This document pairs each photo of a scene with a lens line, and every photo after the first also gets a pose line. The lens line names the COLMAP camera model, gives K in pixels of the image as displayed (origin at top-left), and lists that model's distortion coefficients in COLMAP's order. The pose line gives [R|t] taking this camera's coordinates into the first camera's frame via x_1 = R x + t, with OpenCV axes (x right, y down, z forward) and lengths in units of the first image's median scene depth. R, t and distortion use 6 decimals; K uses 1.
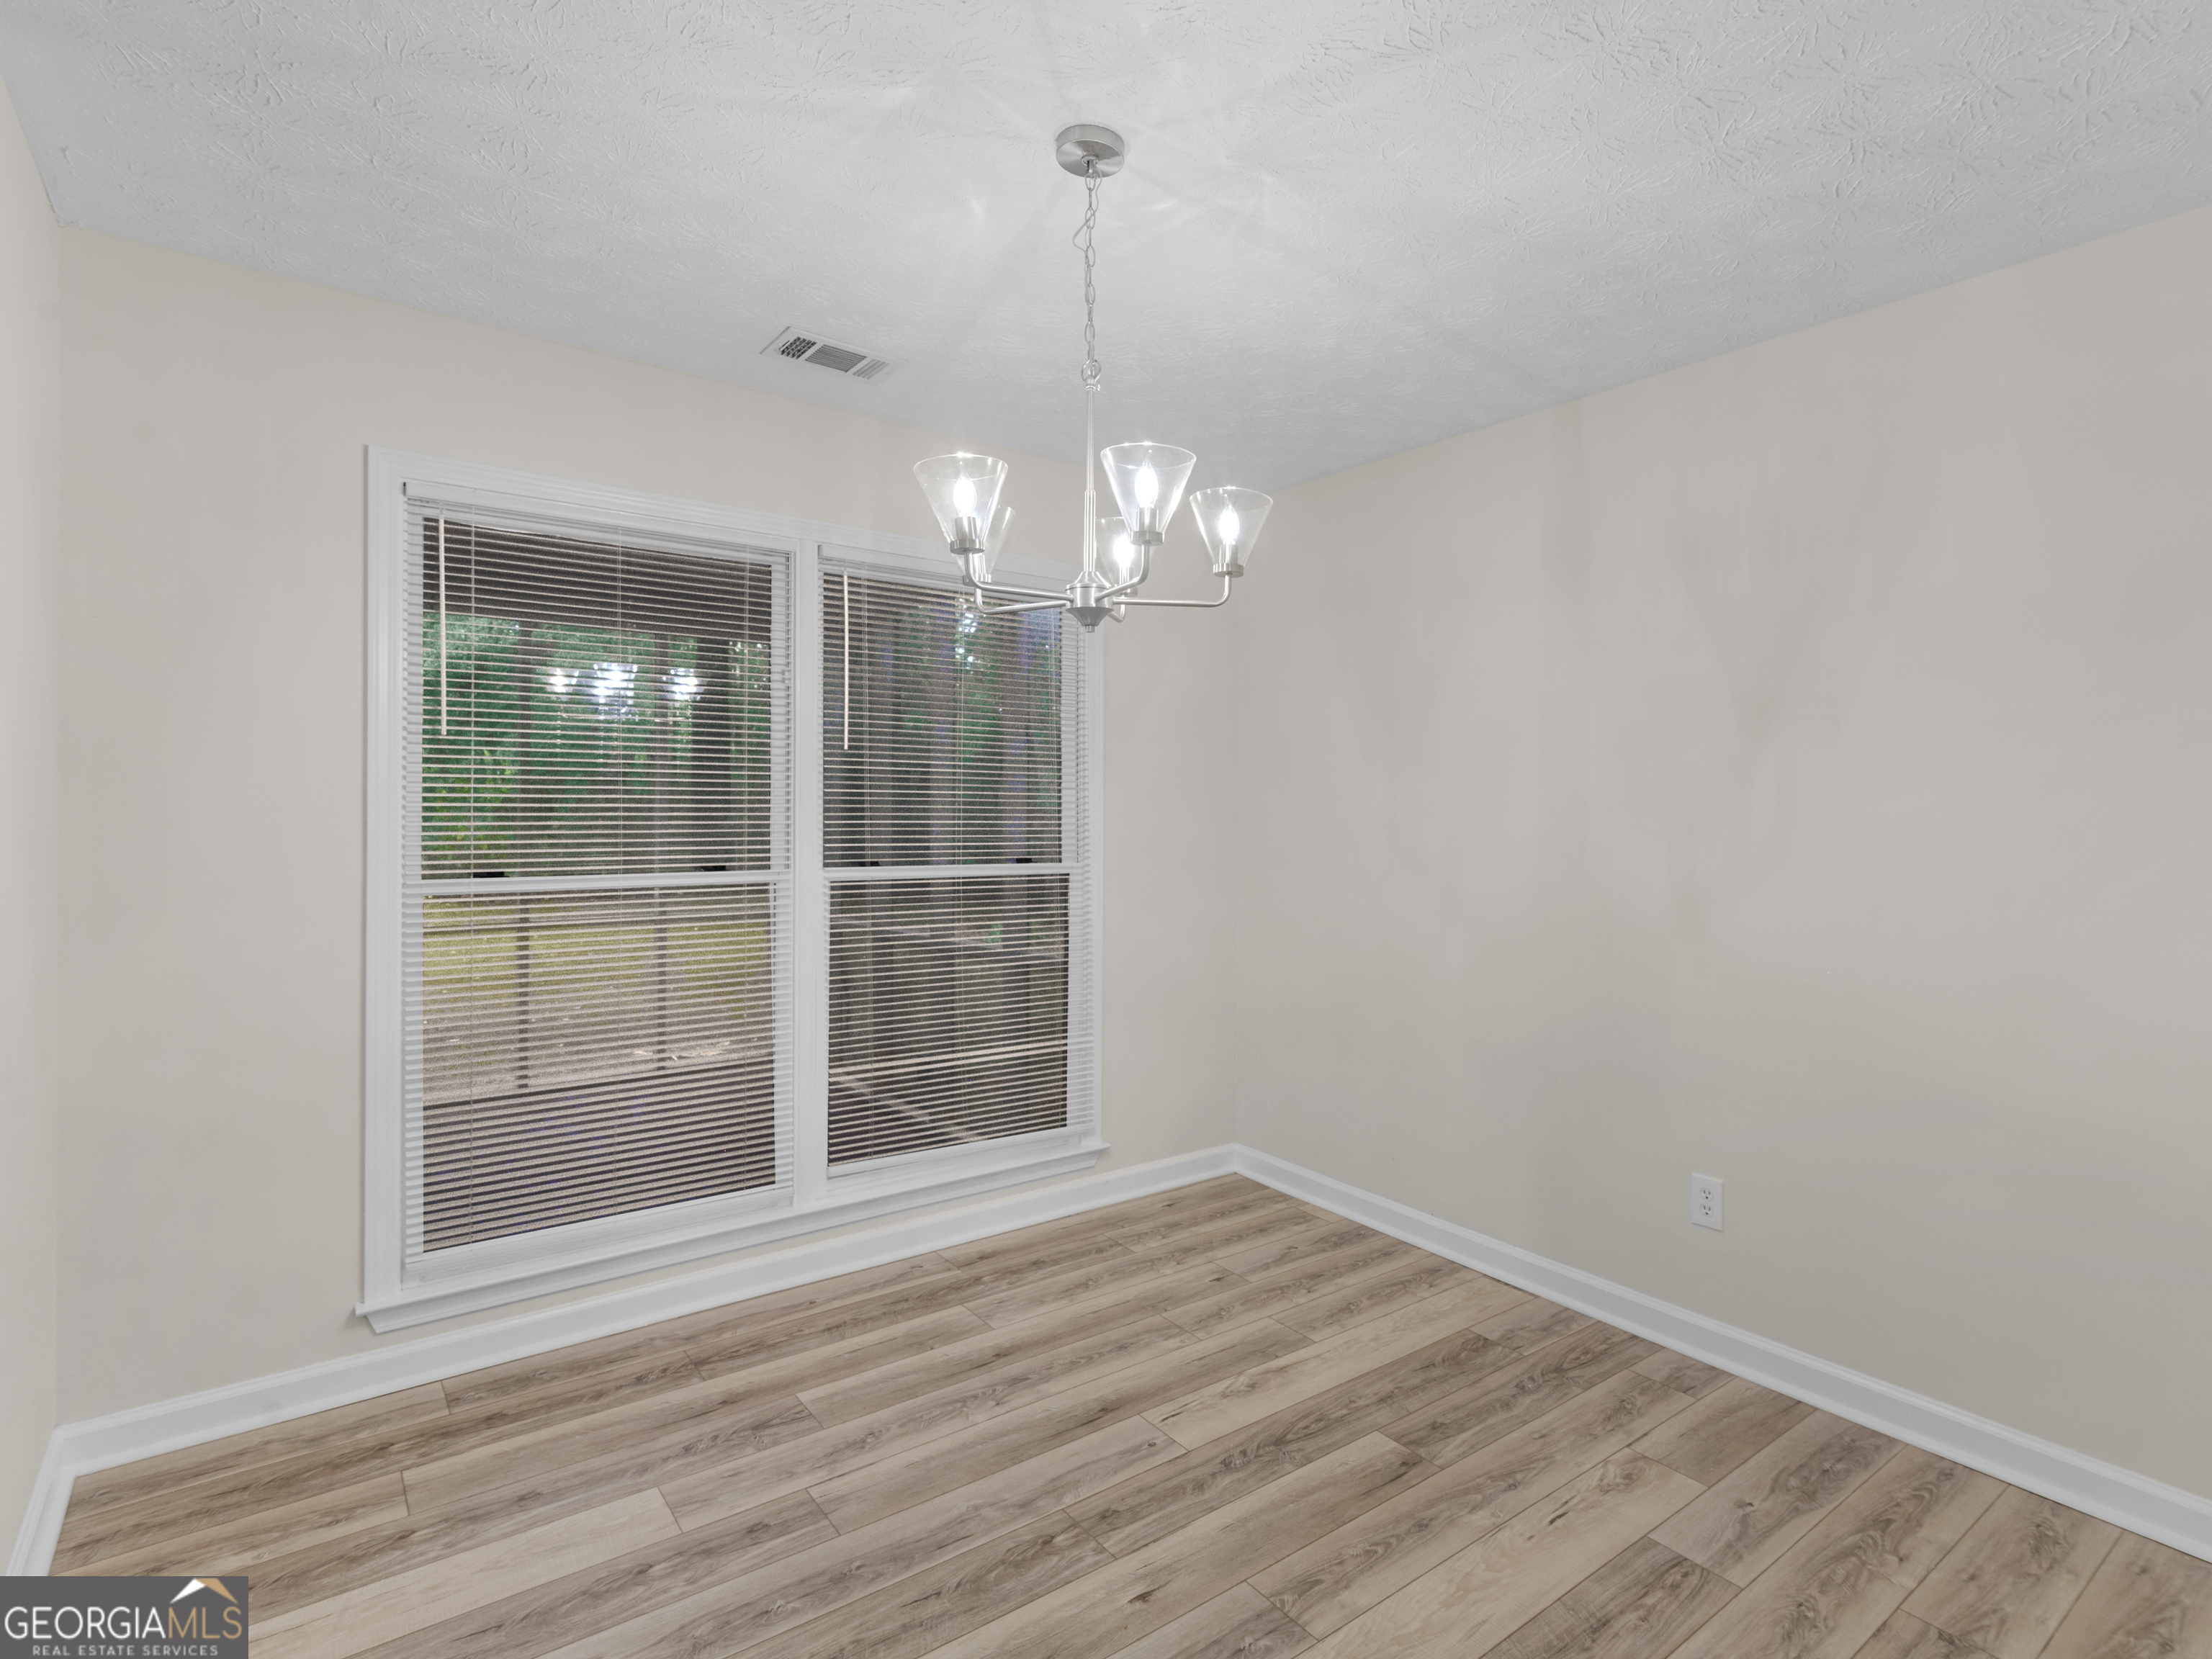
lens RADIAL K [[1143.2, 0, 1164.1], [0, 1143.2, 811.8], [0, 0, 1]] dist [0.021024, -0.000981]
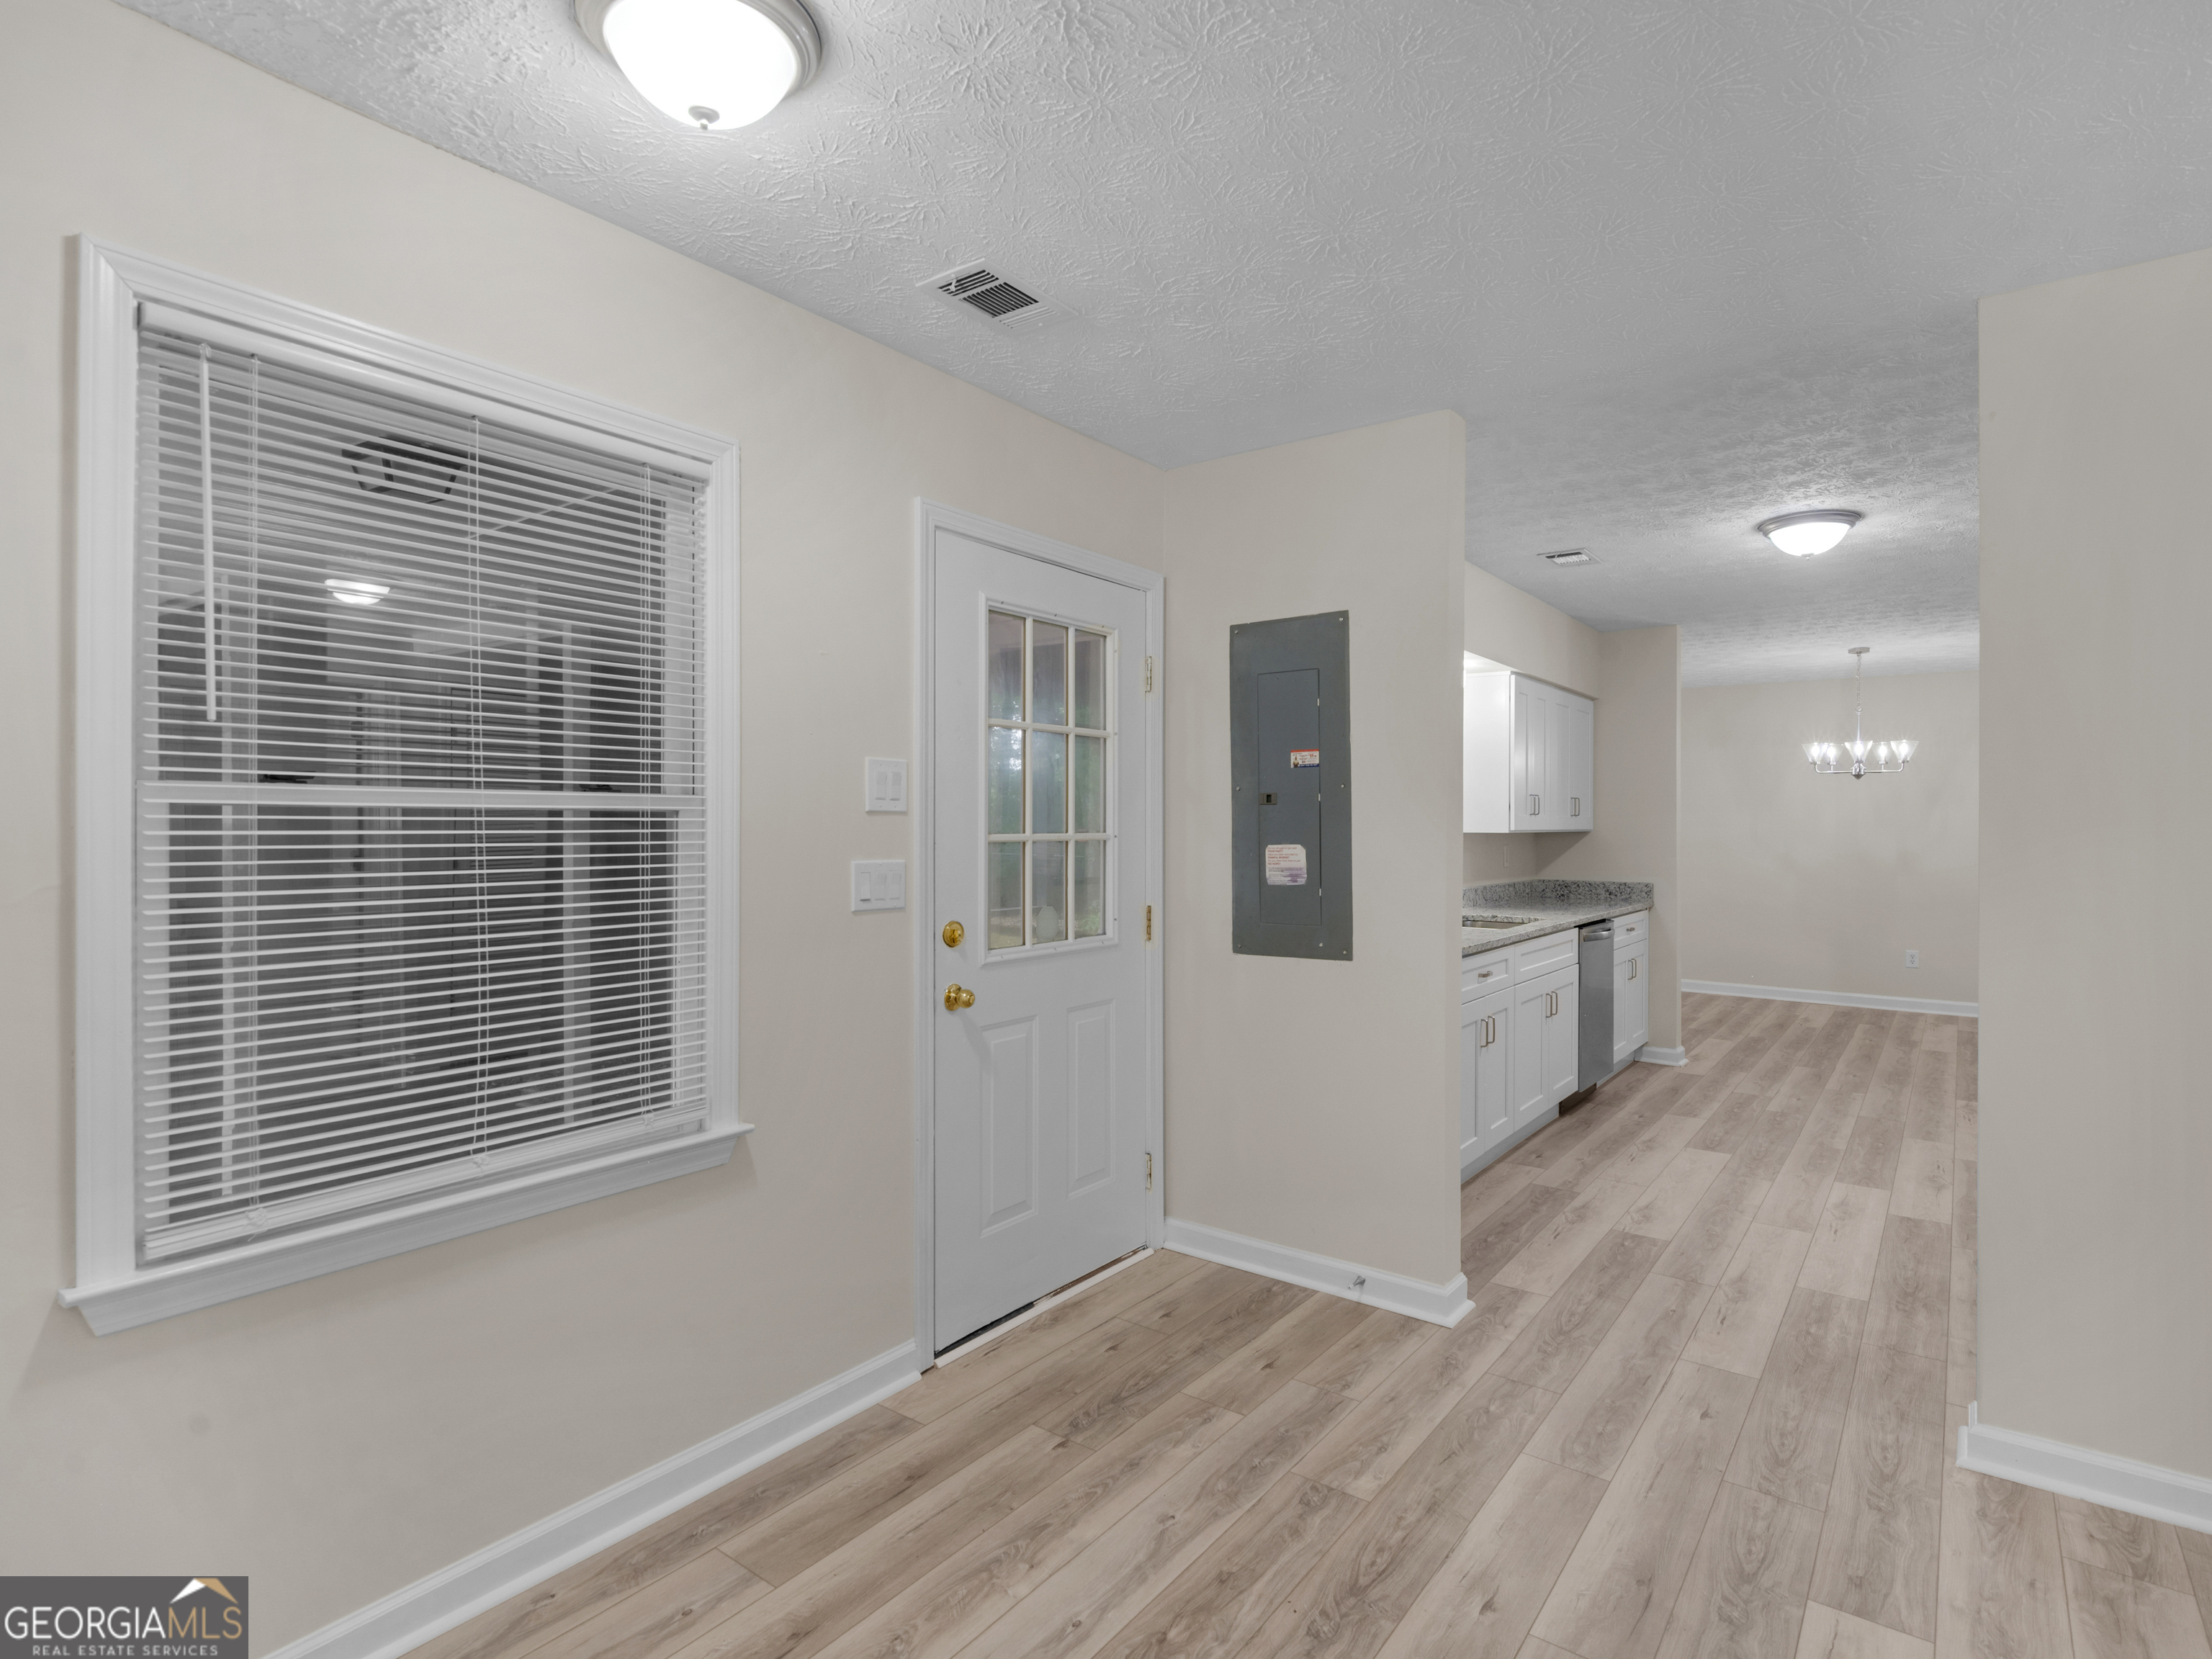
lens RADIAL K [[1172.3, 0, 1081.9], [0, 1172.3, 832.0], [0, 0, 1]] dist [0.000160, -0.001981]
pose [[0.967336, -0.004188, 0.253463, -2.440708], [0.000442, 0.999890, 0.014834, -0.043623], [-0.253498, -0.014237, 0.967231, -1.434851]]
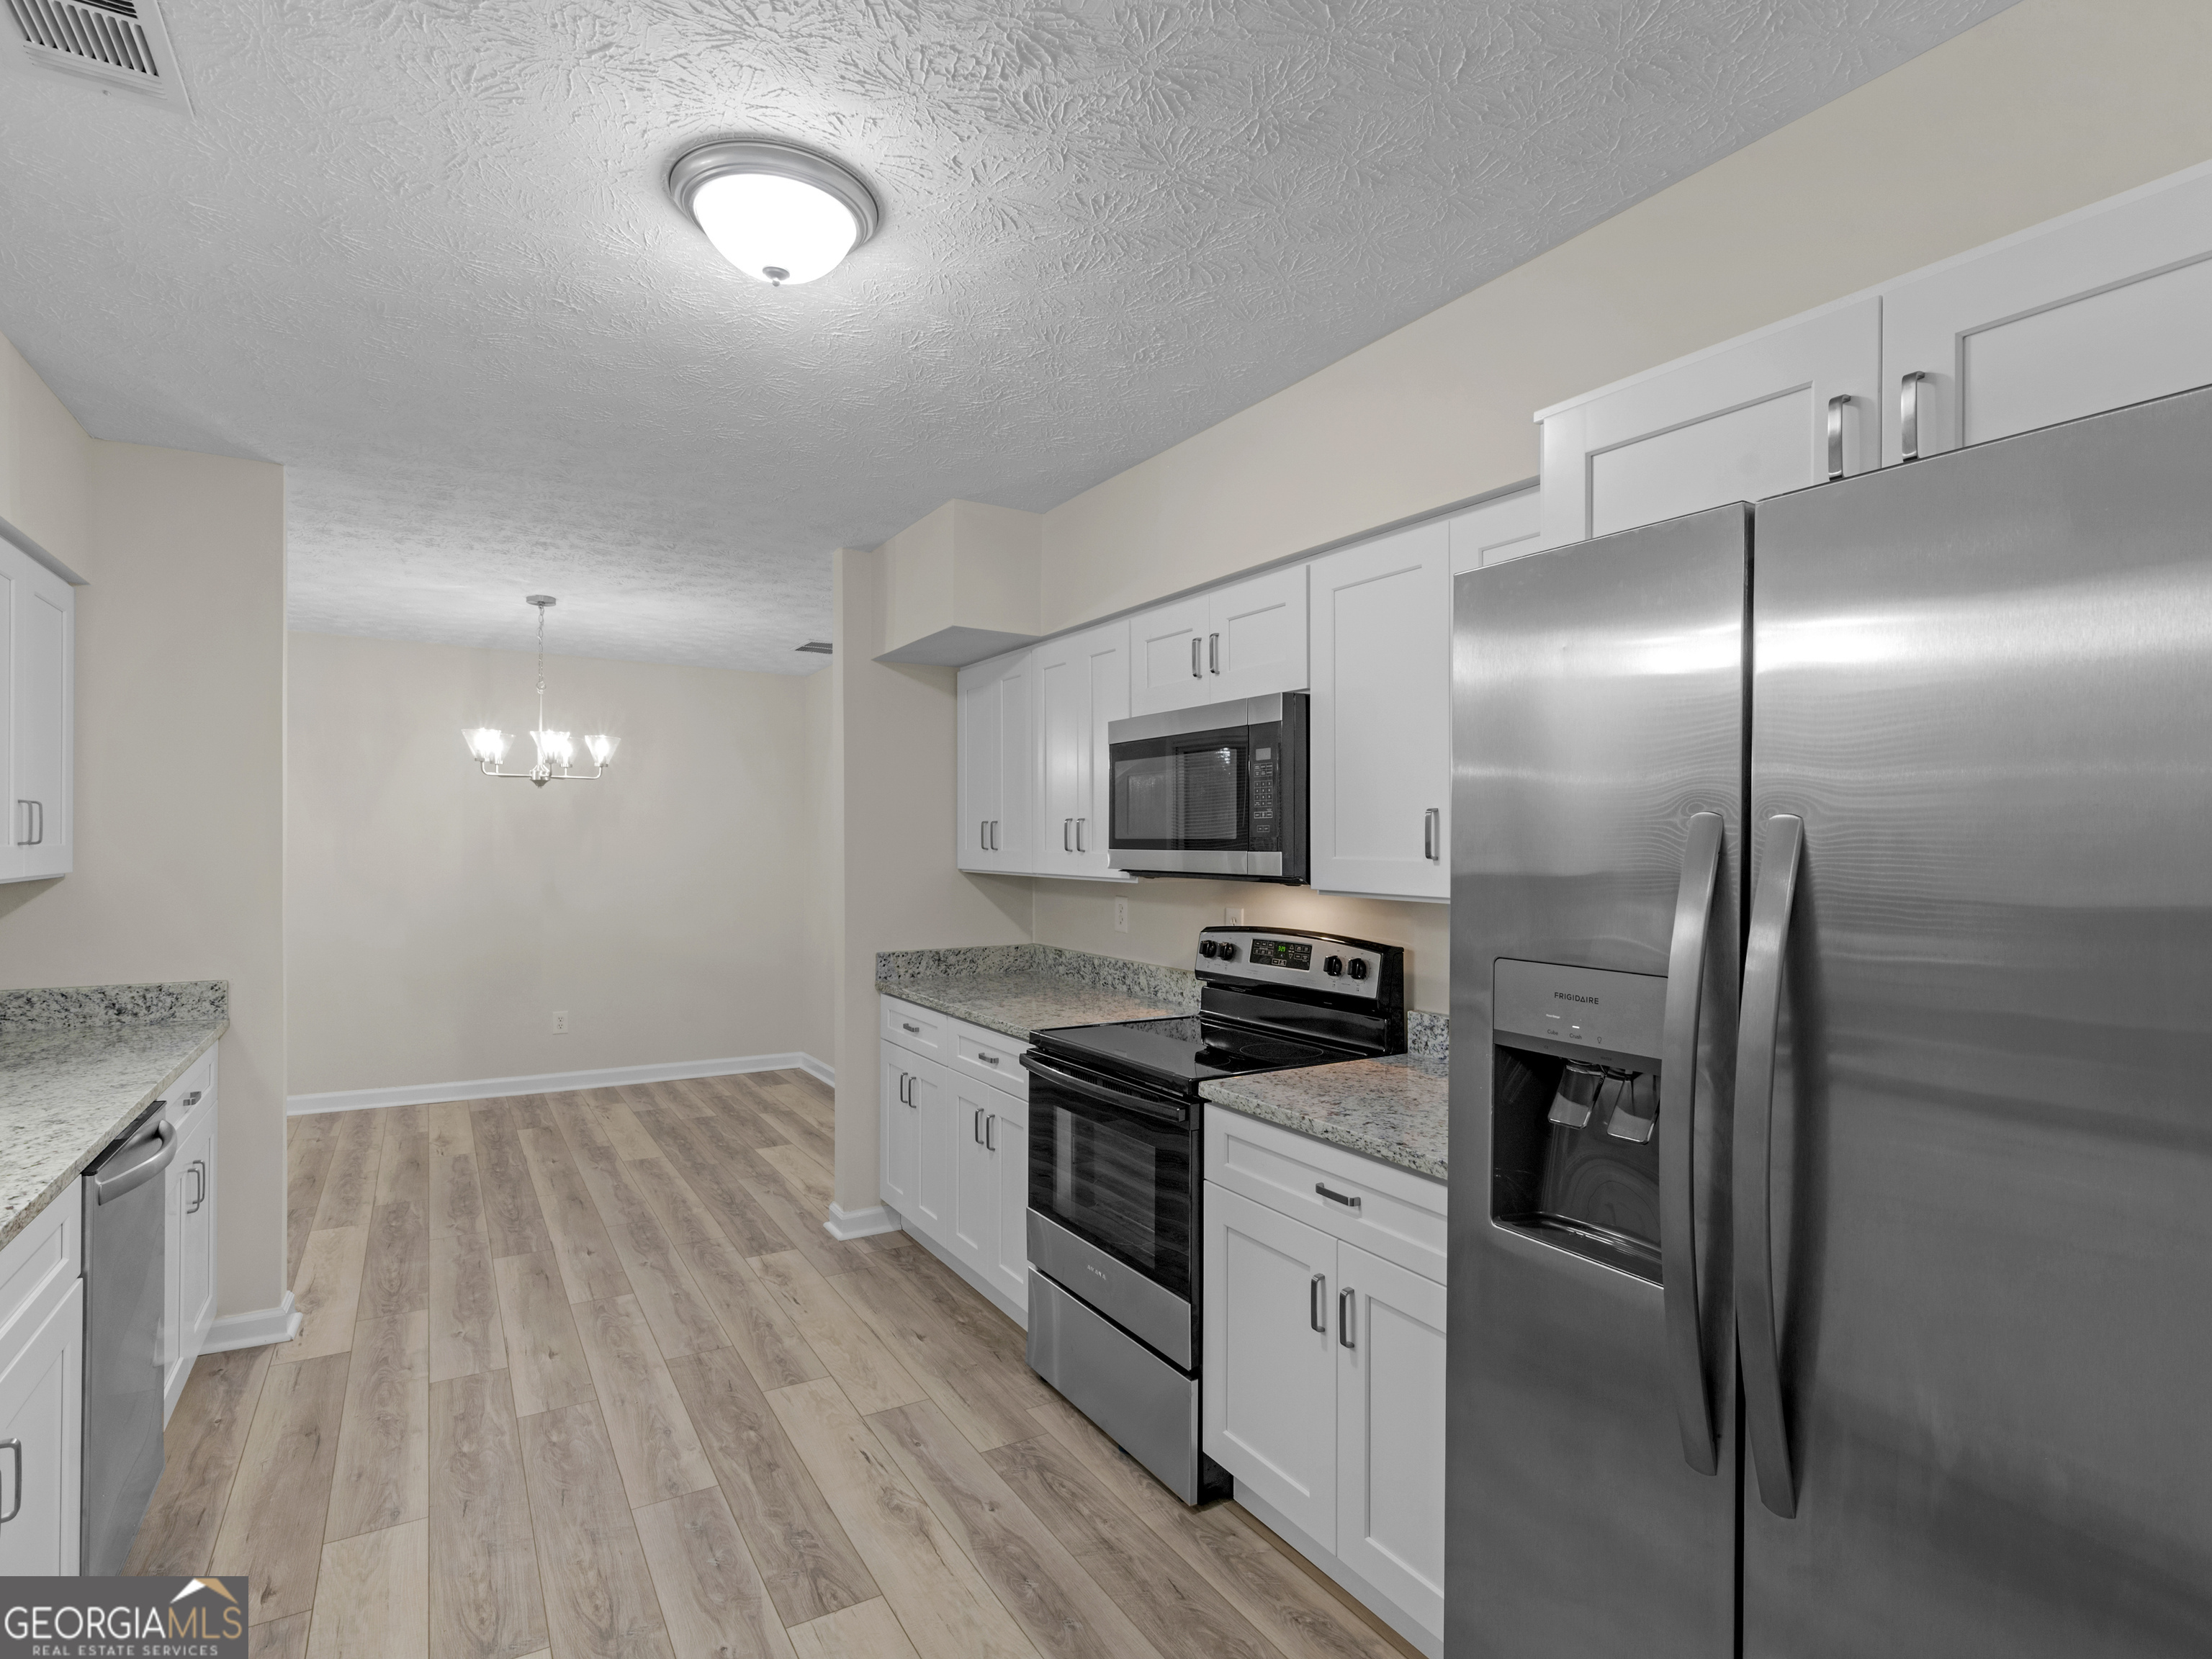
lens RADIAL K [[1147.1, 0, 1150.0], [0, 1147.1, 835.5], [0, 0, 1]] dist [0.002941, 0.000123]
pose [[0.103942, -0.000136, 0.994583, -1.744025], [-0.011742, 0.999930, 0.001363, -0.061137], [-0.994514, -0.011821, 0.103933, -0.436785]]
